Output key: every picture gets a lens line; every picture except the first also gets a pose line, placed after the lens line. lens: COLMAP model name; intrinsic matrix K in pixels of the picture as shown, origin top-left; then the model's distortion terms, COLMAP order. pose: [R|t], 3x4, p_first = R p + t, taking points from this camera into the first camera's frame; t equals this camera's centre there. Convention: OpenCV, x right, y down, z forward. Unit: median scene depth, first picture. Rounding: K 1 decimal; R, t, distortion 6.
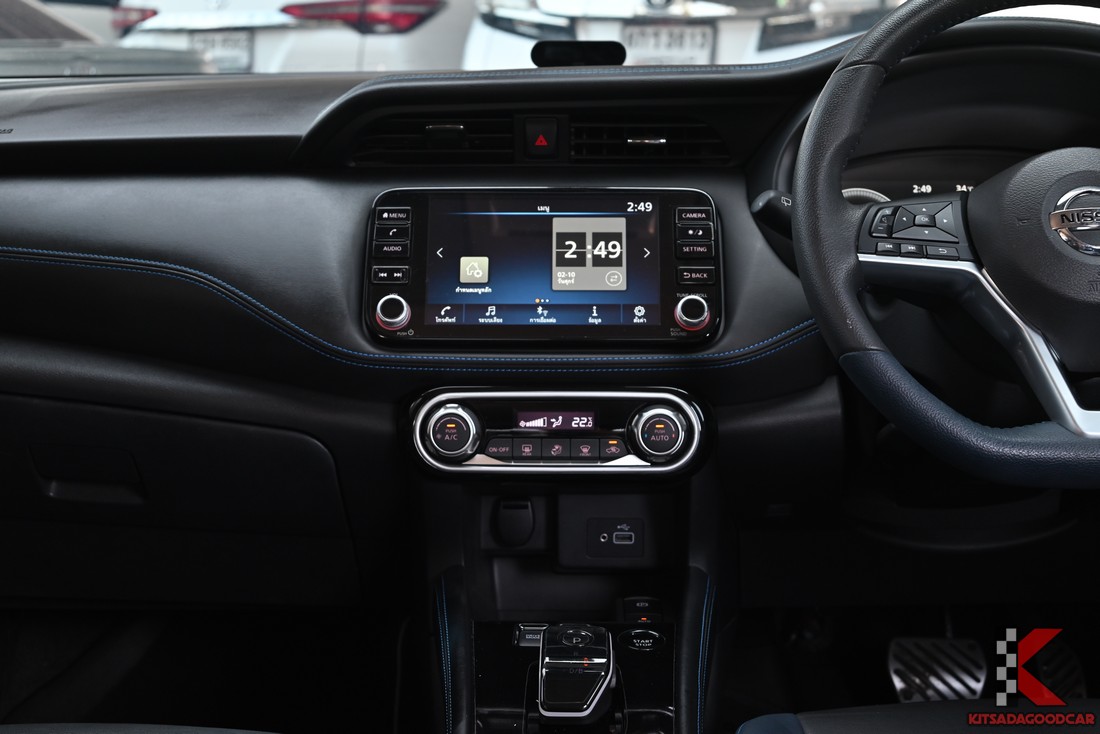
lens RADIAL K [[1532.2, 0, 550.0], [0, 1532.2, 367.0], [0, 0, 1]] dist [-0.019924, 0.038369]
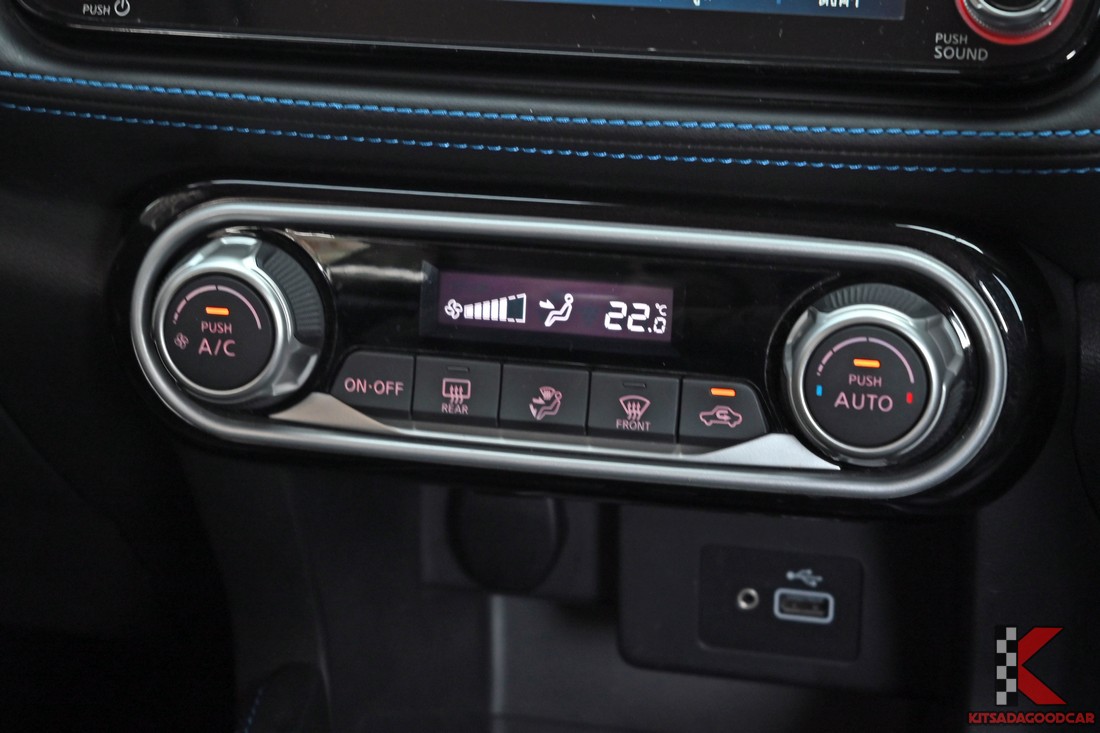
lens RADIAL K [[2342.4, 0, 550.0], [0, 2342.4, 366.5], [0, 0, 1]] dist [0.018071, -0.185050]
pose [[0.978337, 0.074360, -0.193202, 0.097751], [-0.033444, 0.977775, 0.206972, -0.053451], [0.204299, -0.196027, 0.959080, 0.530013]]
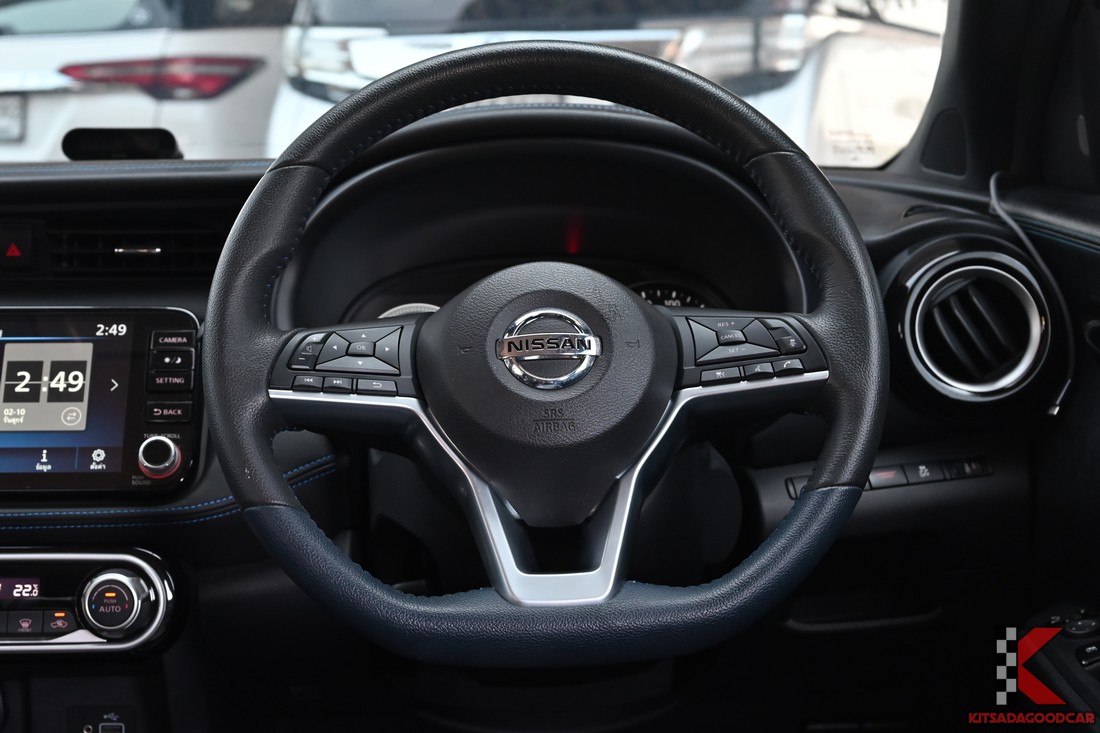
lens RADIAL K [[1885.1, 0, 550.0], [0, 1885.1, 366.5], [0, 0, 1]] dist [-0.003377, 0.027846]
pose [[0.998947, -0.006601, 0.045394, 0.257927], [0.009816, 0.997430, -0.070971, -0.009582], [-0.044809, 0.071342, 0.996445, -0.034926]]
